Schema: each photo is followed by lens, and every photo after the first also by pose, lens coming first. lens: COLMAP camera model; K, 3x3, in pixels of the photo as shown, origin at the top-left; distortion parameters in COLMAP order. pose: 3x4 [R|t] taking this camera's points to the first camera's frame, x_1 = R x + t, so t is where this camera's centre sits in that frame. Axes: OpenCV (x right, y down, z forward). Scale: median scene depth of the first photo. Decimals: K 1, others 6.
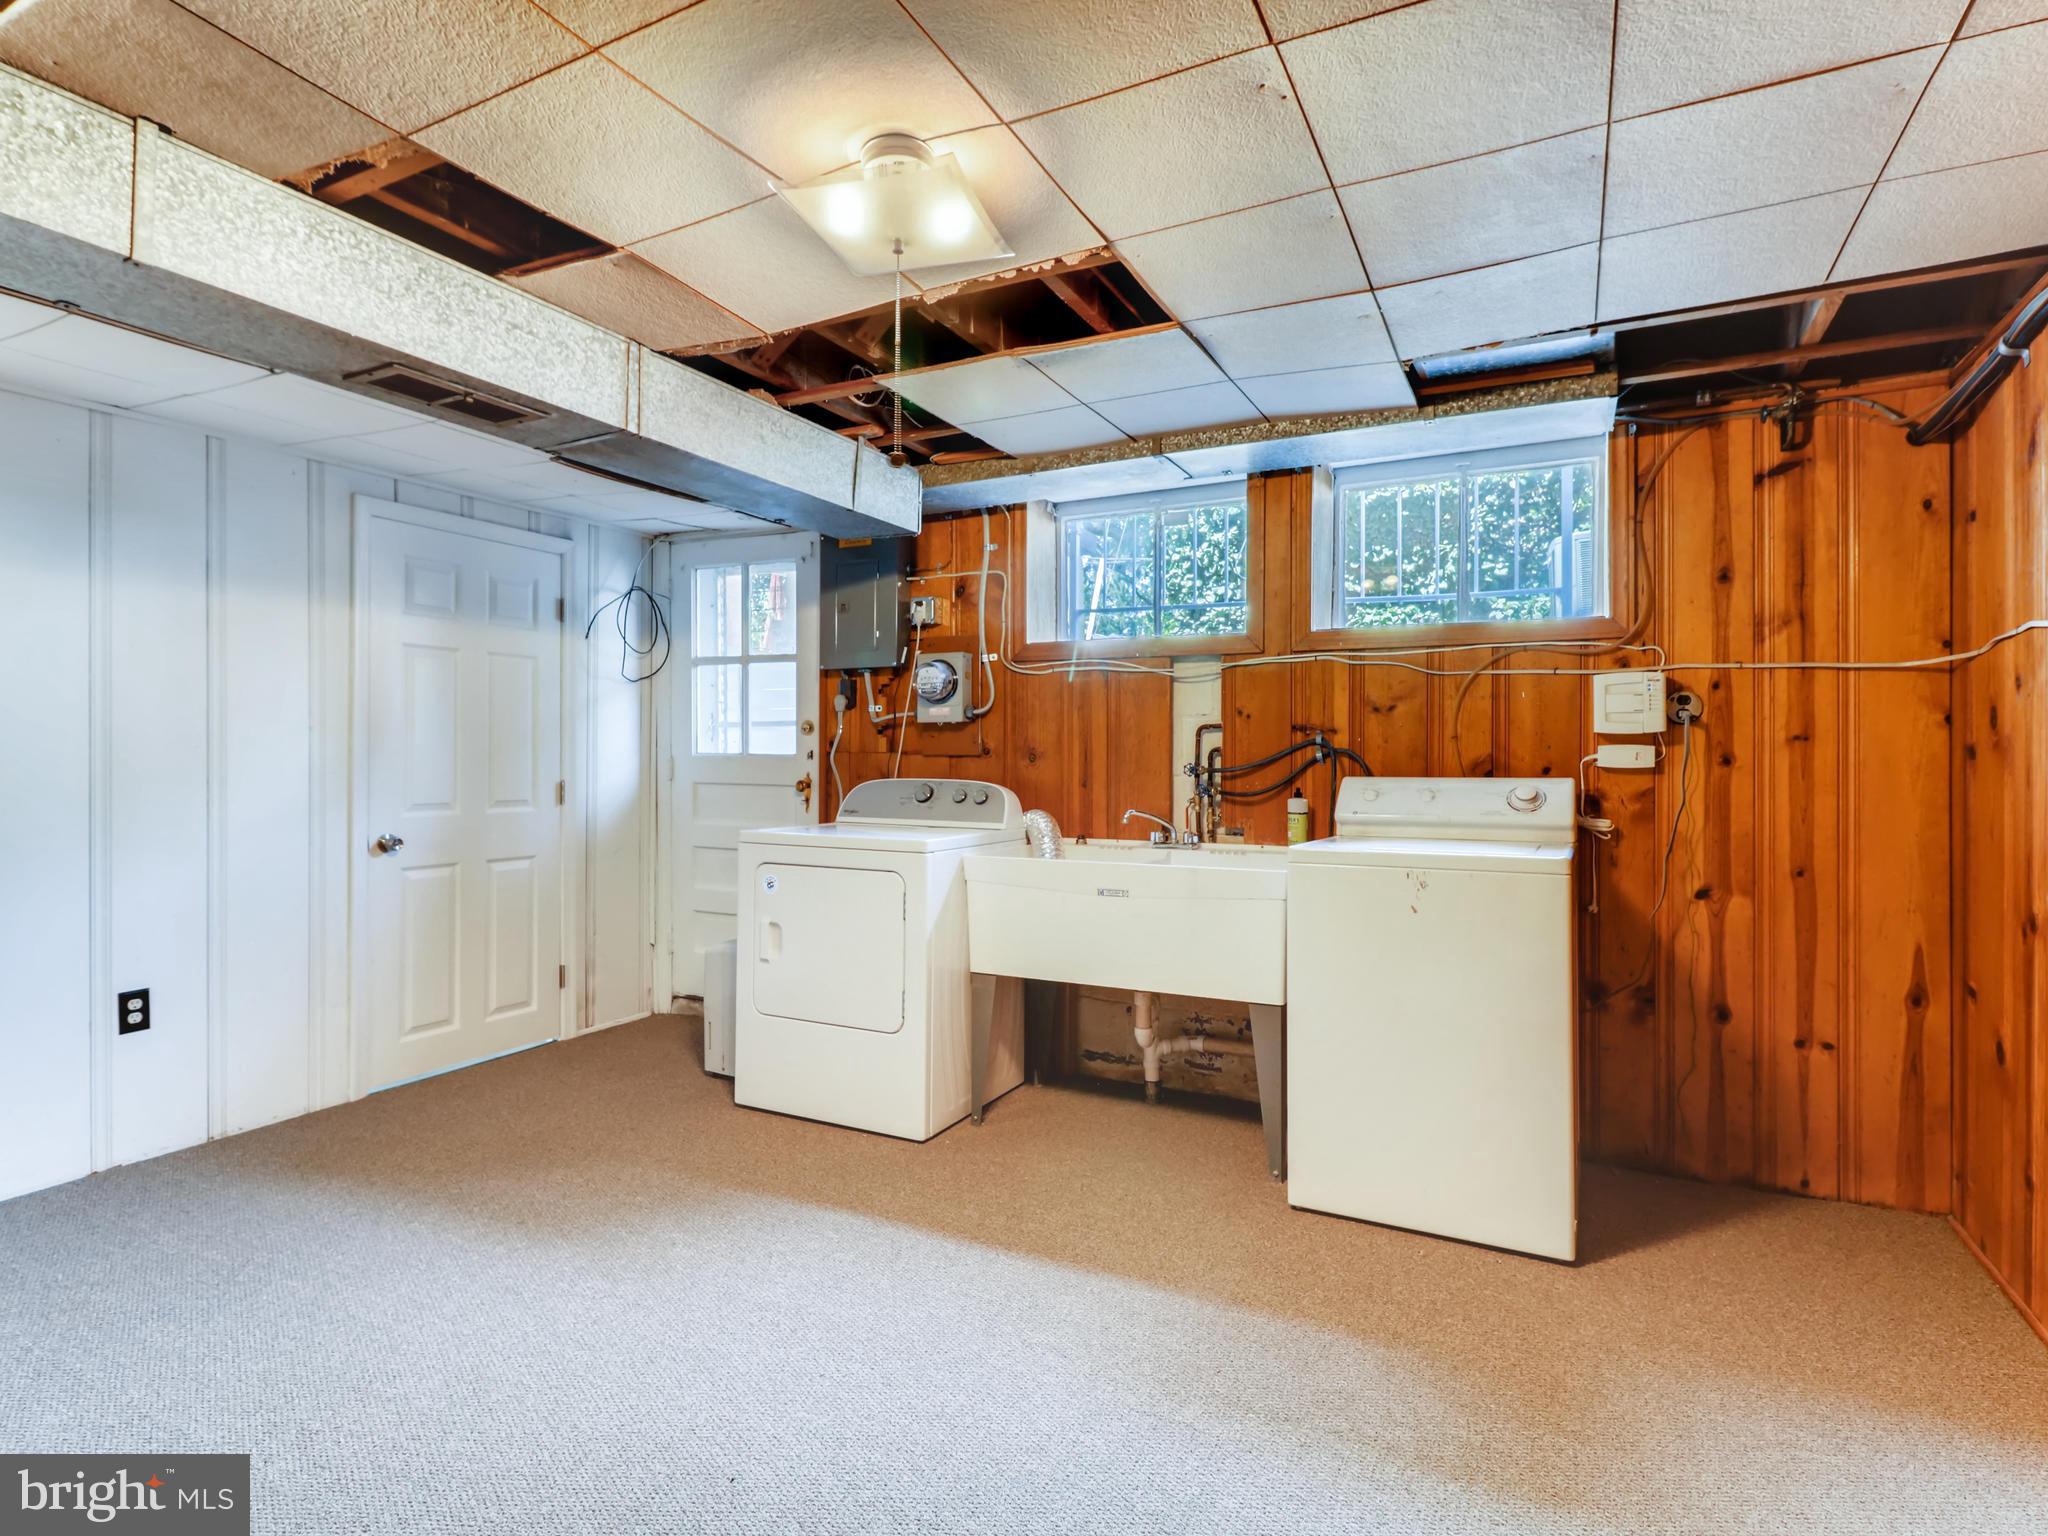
lens RADIAL K [[1057.3, 0, 1024.2], [0, 1057.3, 751.0], [0, 0, 1]] dist [0.005205, -0.005540]
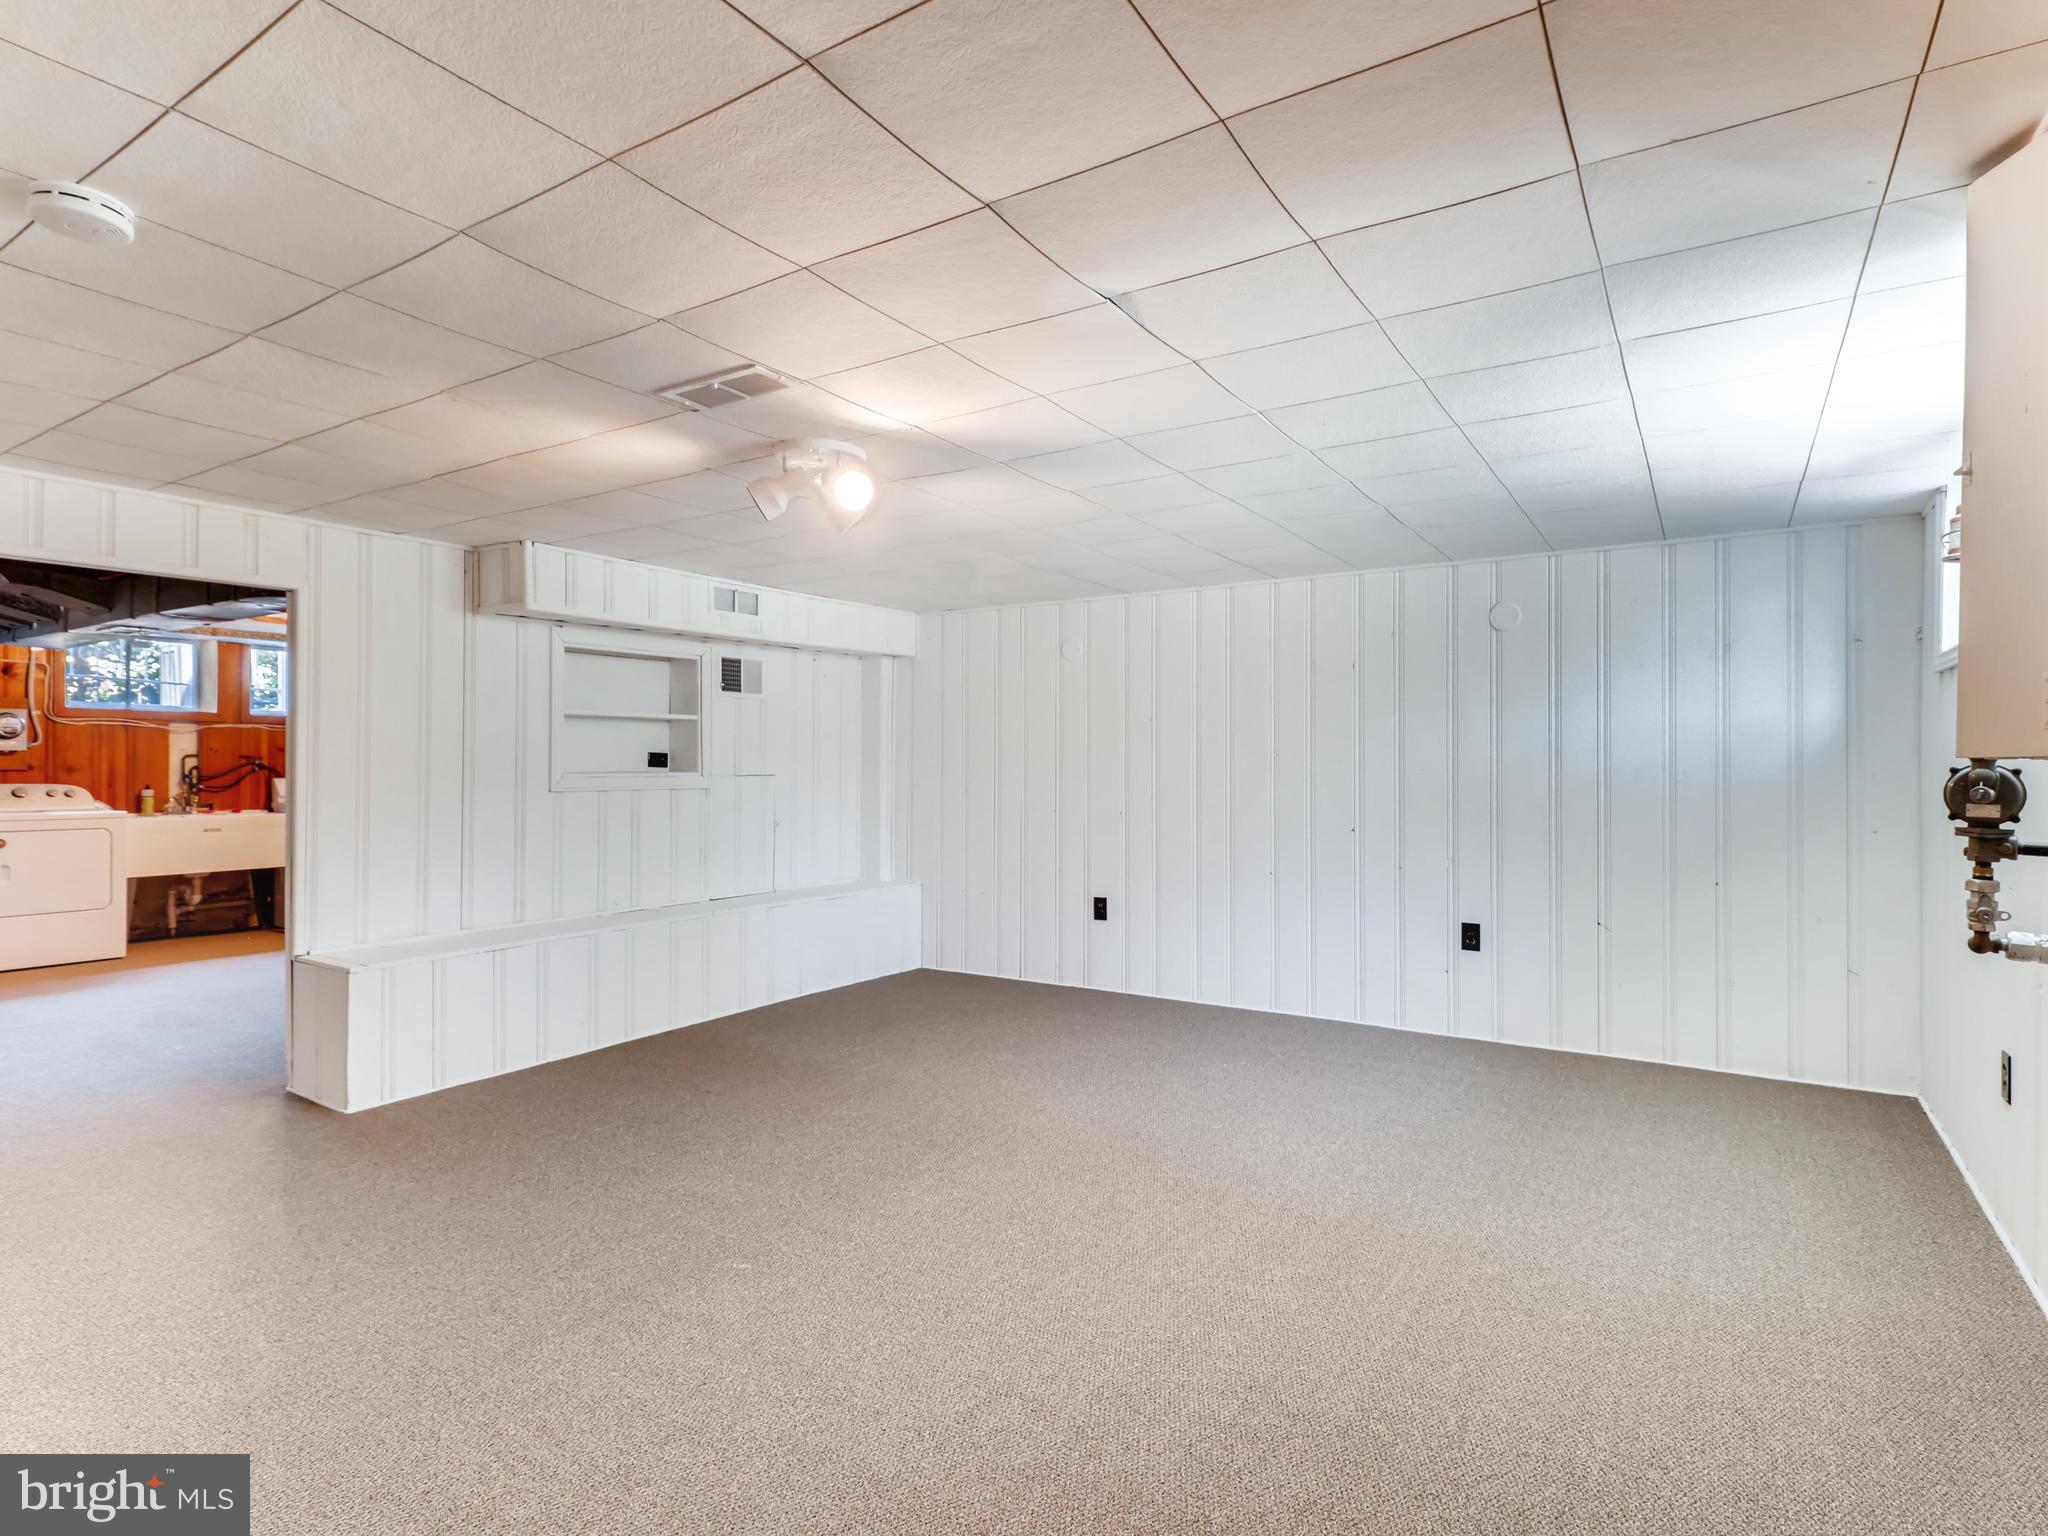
lens RADIAL K [[1057.3, 0, 1041.4], [0, 1057.3, 761.2], [0, 0, 1]] dist [0.005205, -0.005540]
pose [[0.089077, 0.005164, 0.996011, -1.753950], [0.000091, 0.999987, -0.005193, -0.001051], [-0.996025, 0.000553, 0.089076, -0.853124]]
